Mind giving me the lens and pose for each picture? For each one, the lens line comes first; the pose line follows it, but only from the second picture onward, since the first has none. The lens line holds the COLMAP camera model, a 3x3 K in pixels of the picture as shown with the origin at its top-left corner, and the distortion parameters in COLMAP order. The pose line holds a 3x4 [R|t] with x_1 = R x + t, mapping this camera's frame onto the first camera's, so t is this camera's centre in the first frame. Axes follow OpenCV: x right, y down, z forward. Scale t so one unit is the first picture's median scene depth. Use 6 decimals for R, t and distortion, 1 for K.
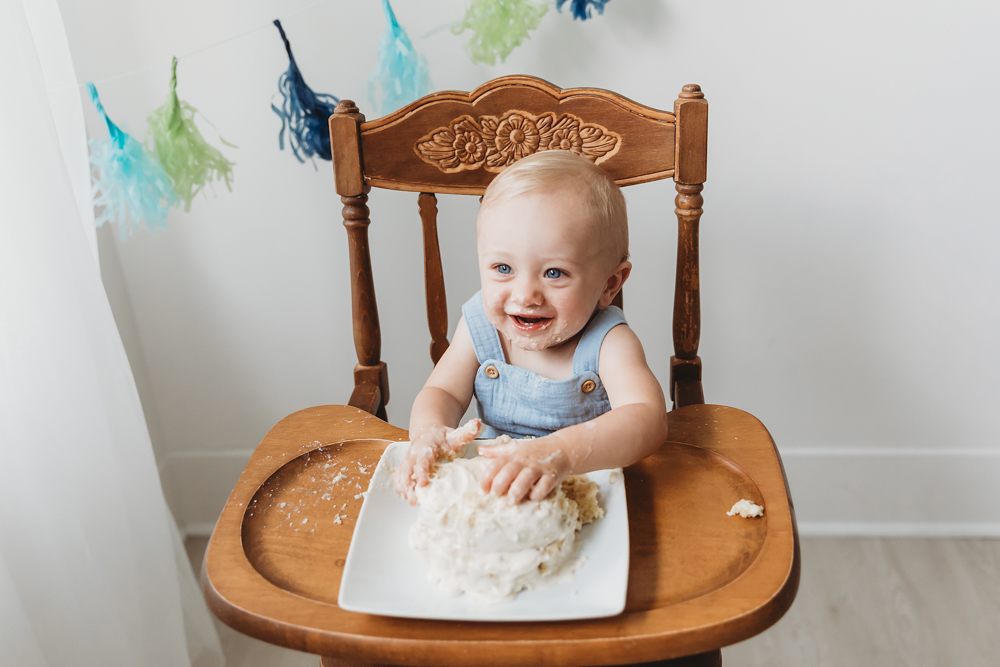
lens RADIAL K [[967.2, 0, 511.3], [0, 967.2, 332.4], [0, 0, 1]] dist [0.015843, 0.000000]
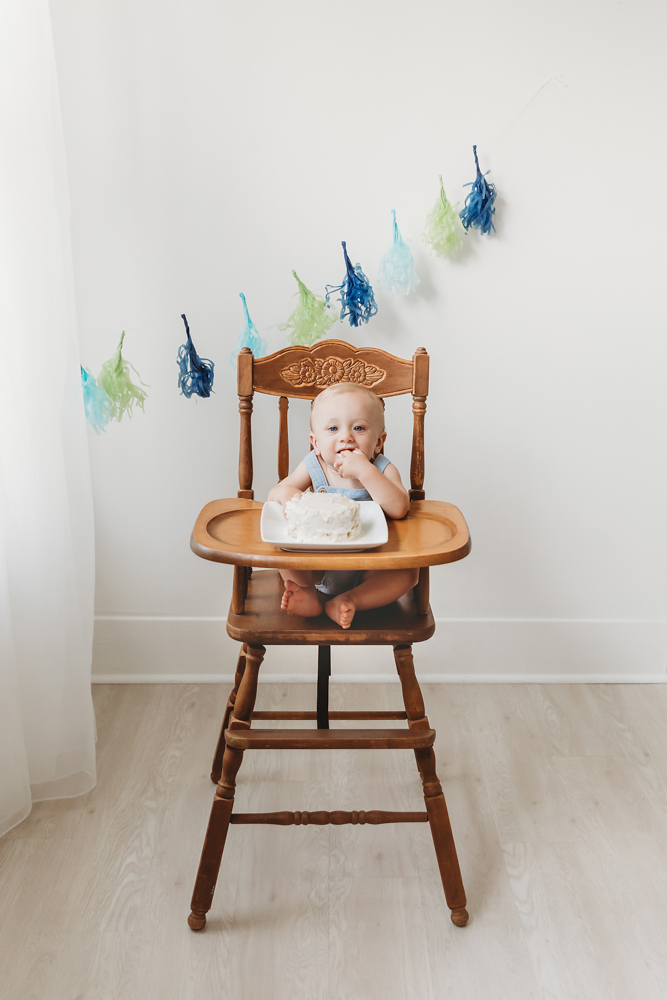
lens RADIAL K [[913.4, 0, 328.6], [0, 913.4, 500.0], [0, 0, 1]] dist [0.013394, 0.000000]
pose [[0.994433, 0.039723, 0.097599, -0.166152], [-0.022266, 0.984523, -0.173833, 0.363802], [-0.102994, 0.170692, 0.979927, -0.735367]]
